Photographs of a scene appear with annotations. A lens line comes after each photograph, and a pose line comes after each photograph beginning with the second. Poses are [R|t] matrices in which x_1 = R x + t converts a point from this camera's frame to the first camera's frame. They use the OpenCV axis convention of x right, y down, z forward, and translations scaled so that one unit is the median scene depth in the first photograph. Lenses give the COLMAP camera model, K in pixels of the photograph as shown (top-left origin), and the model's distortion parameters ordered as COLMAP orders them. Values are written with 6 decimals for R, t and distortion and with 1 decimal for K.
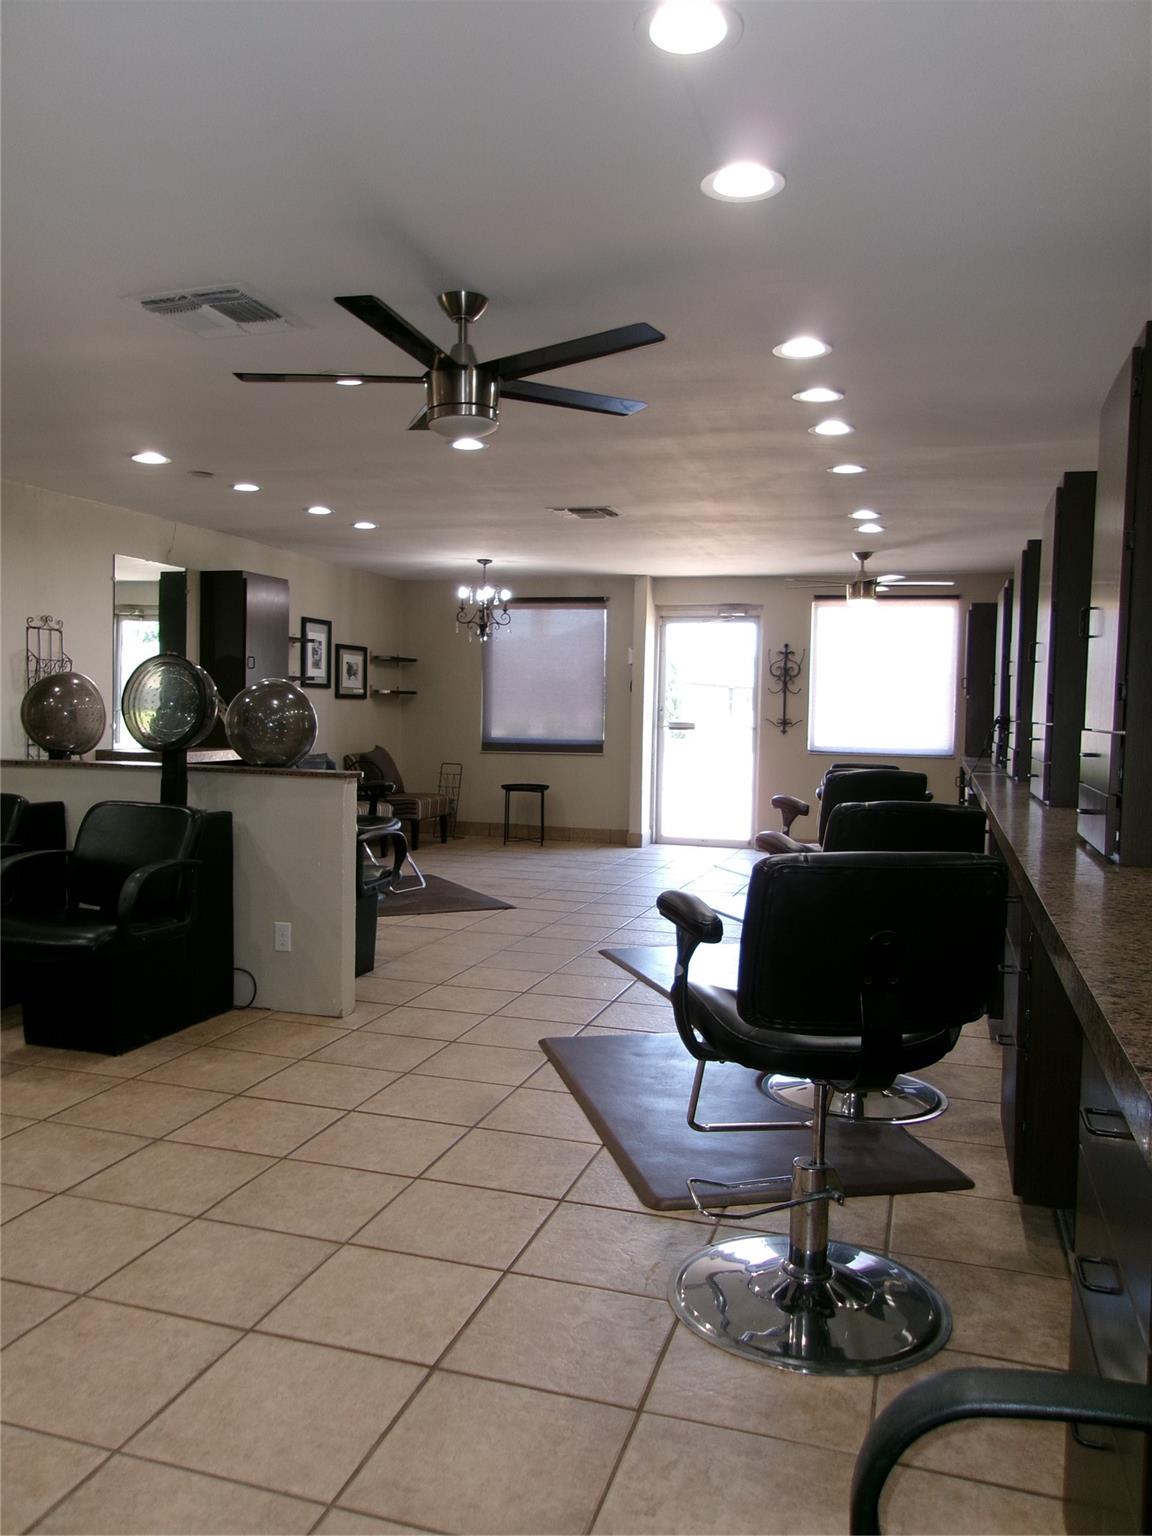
lens RADIAL K [[1190.9, 0, 579.1], [0, 1190.9, 772.3], [0, 0, 1]] dist [-0.007119, 0.018838]
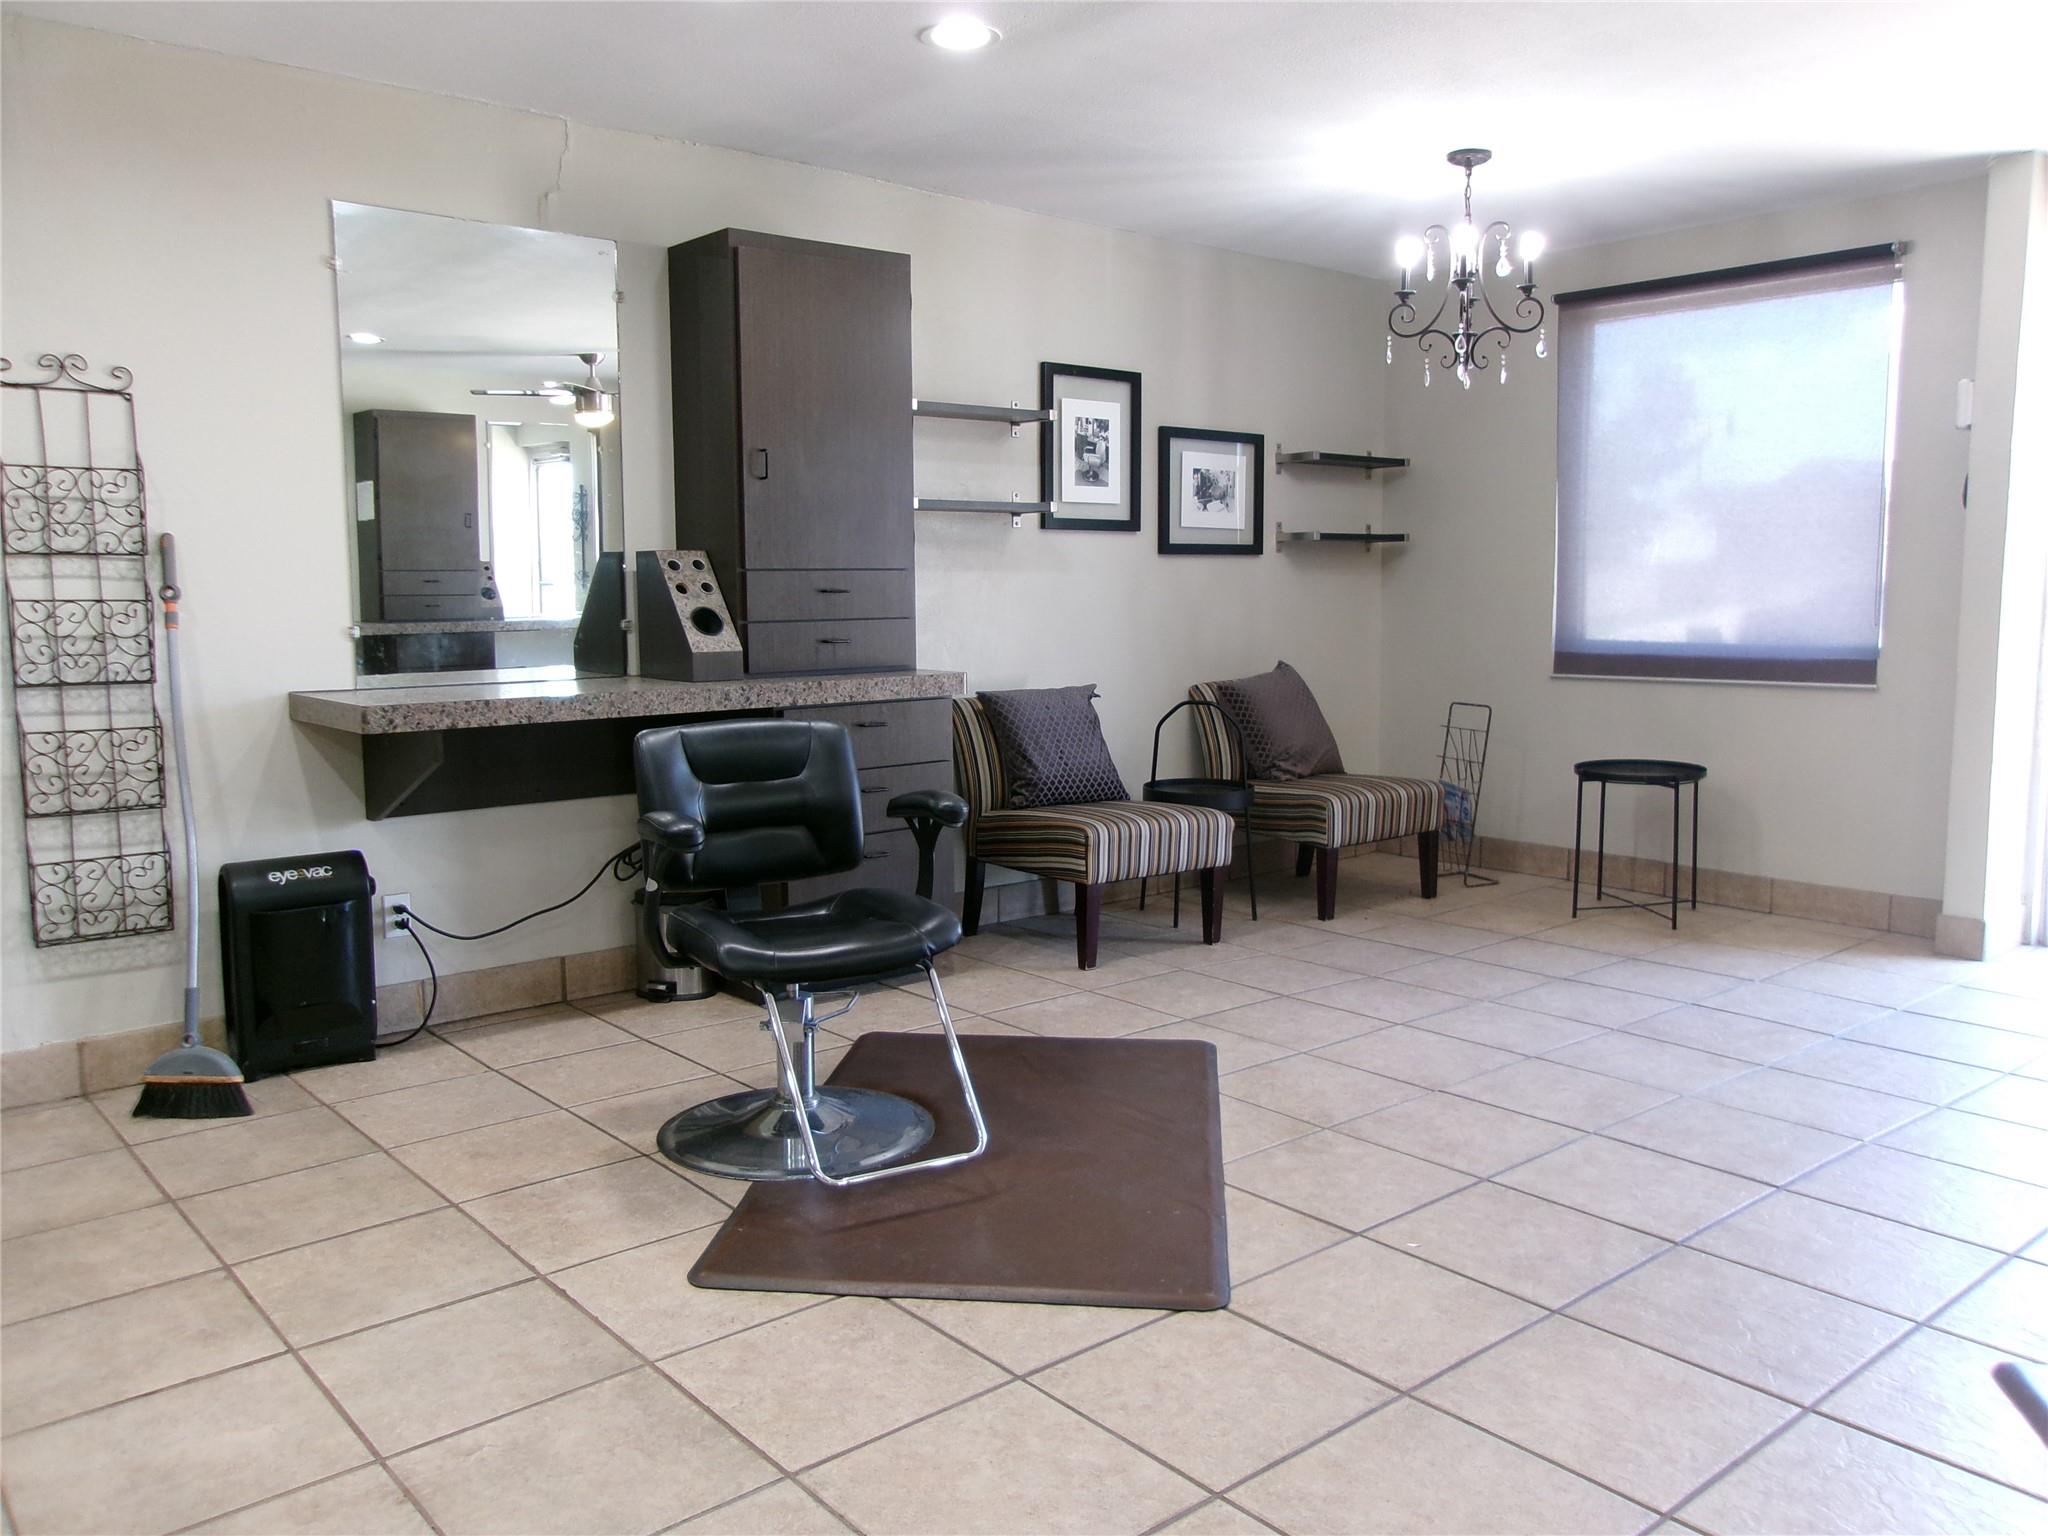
lens RADIAL K [[1587.9, 0, 1027.2], [0, 1587.9, 758.6], [0, 0, 1]] dist [-0.007119, 0.018838]
pose [[0.837056, 0.039126, -0.545717, 0.071510], [-0.008230, 0.998227, 0.058947, -0.020661], [0.547056, -0.044850, 0.835894, 0.470783]]
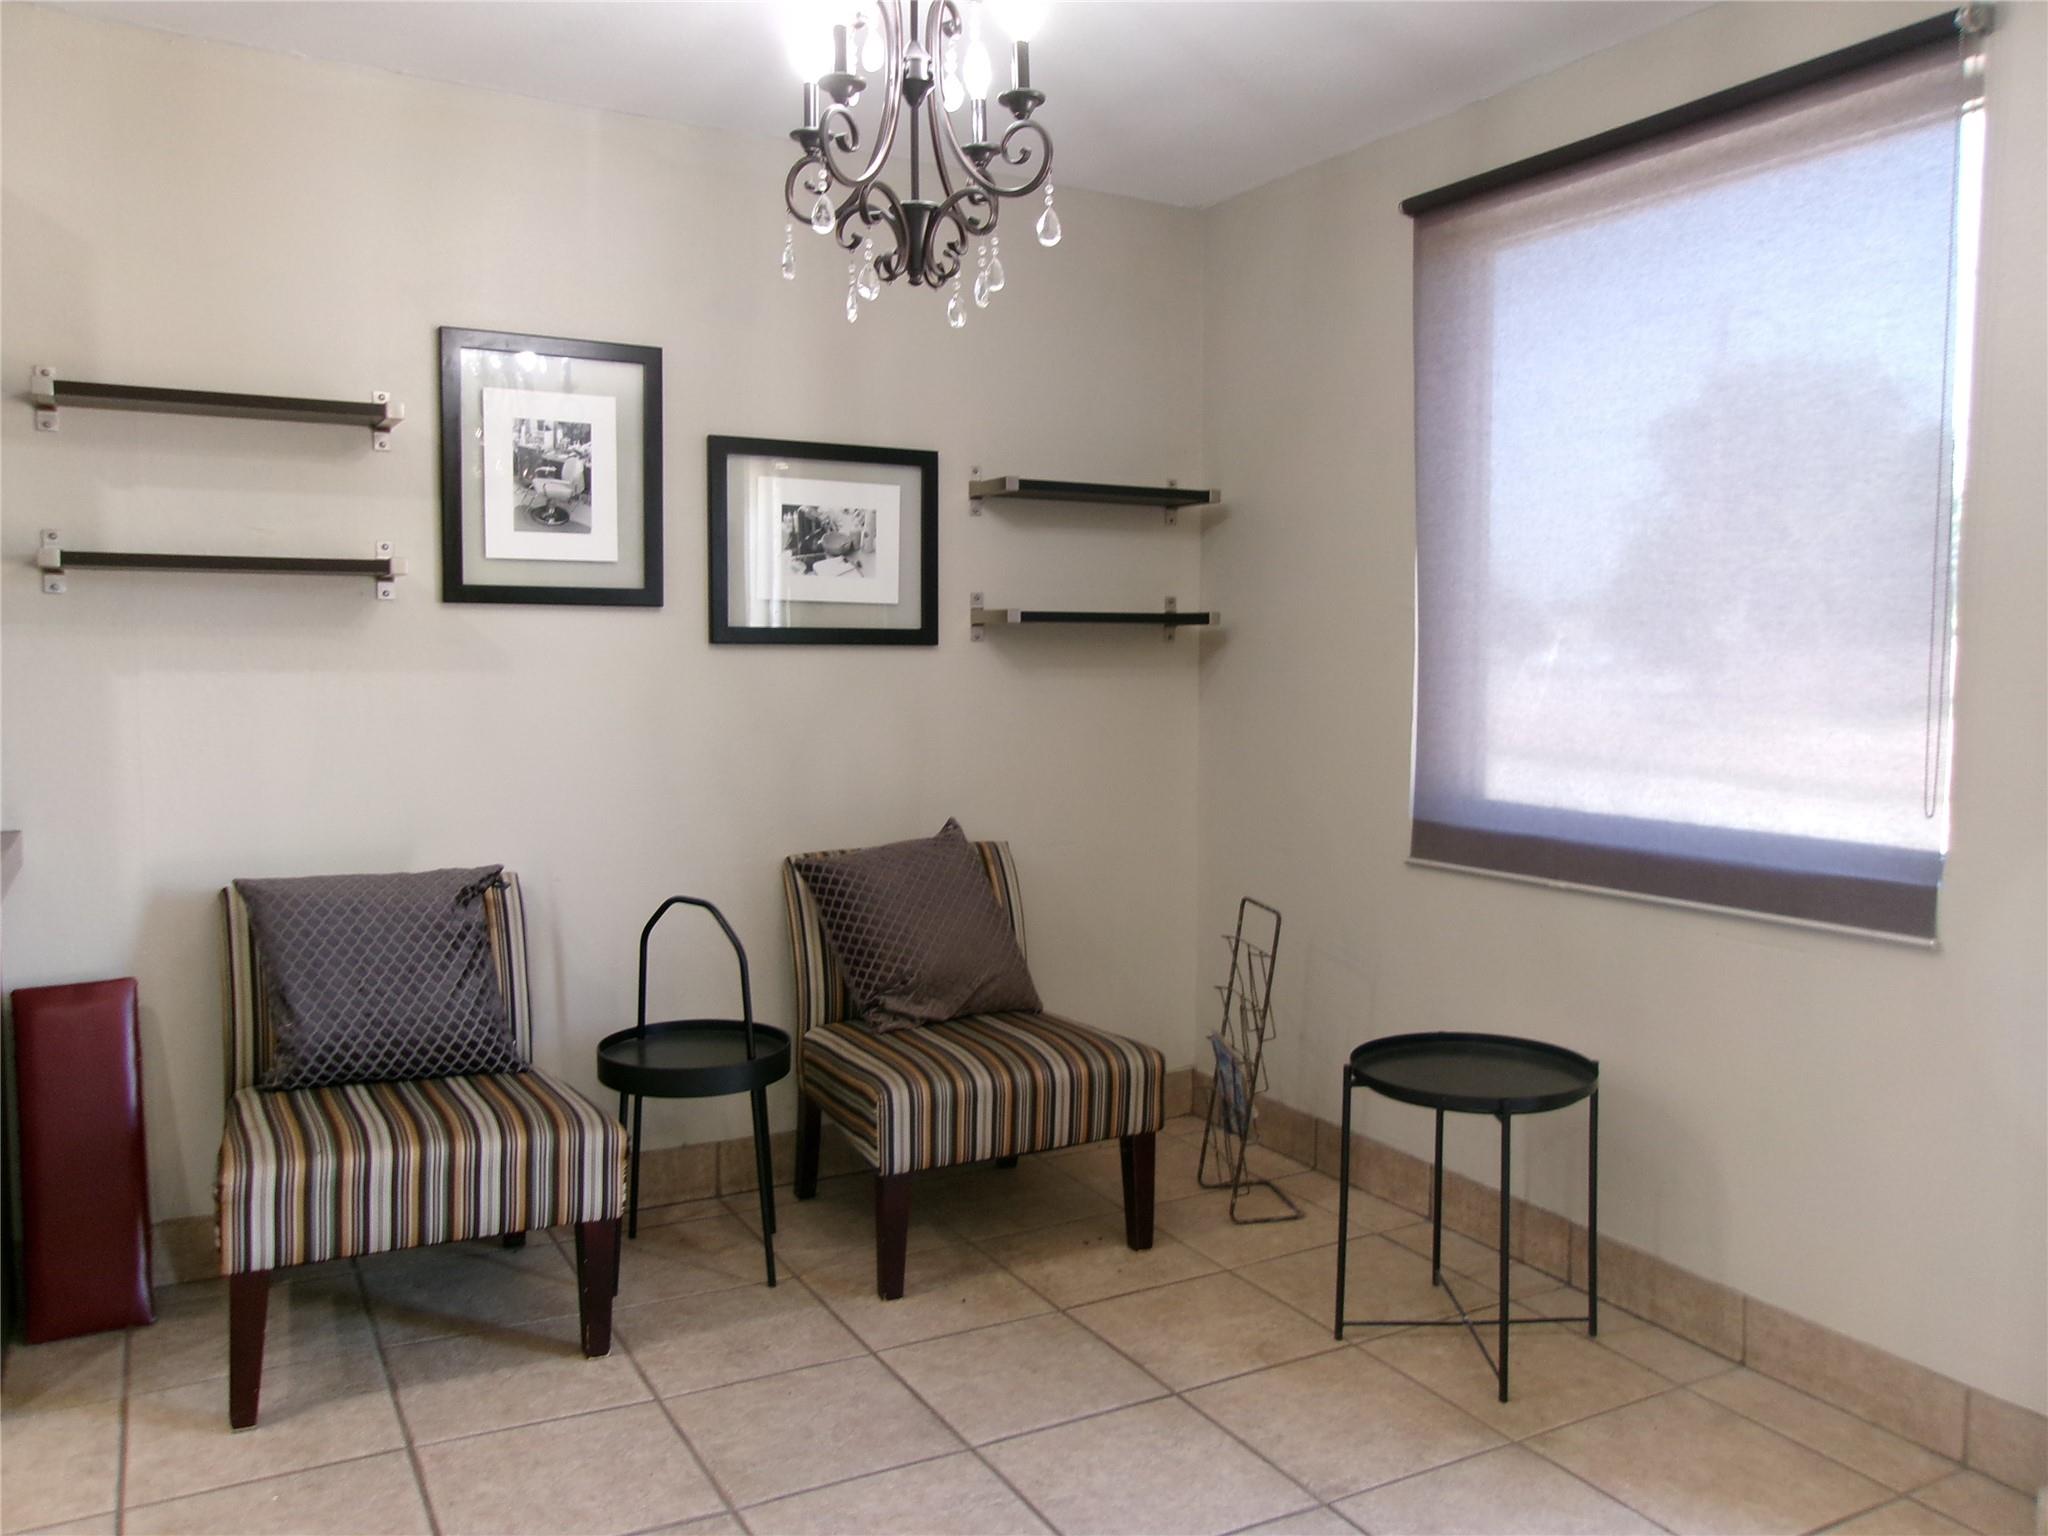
lens RADIAL K [[1587.9, 0, 1011.9], [0, 1587.9, 772.5], [0, 0, 1]] dist [-0.007119, 0.018838]
pose [[0.705890, 0.043538, -0.706982, 0.090967], [-0.030361, 0.999052, 0.031211, -0.045076], [0.707670, -0.000567, 0.706542, 0.771656]]
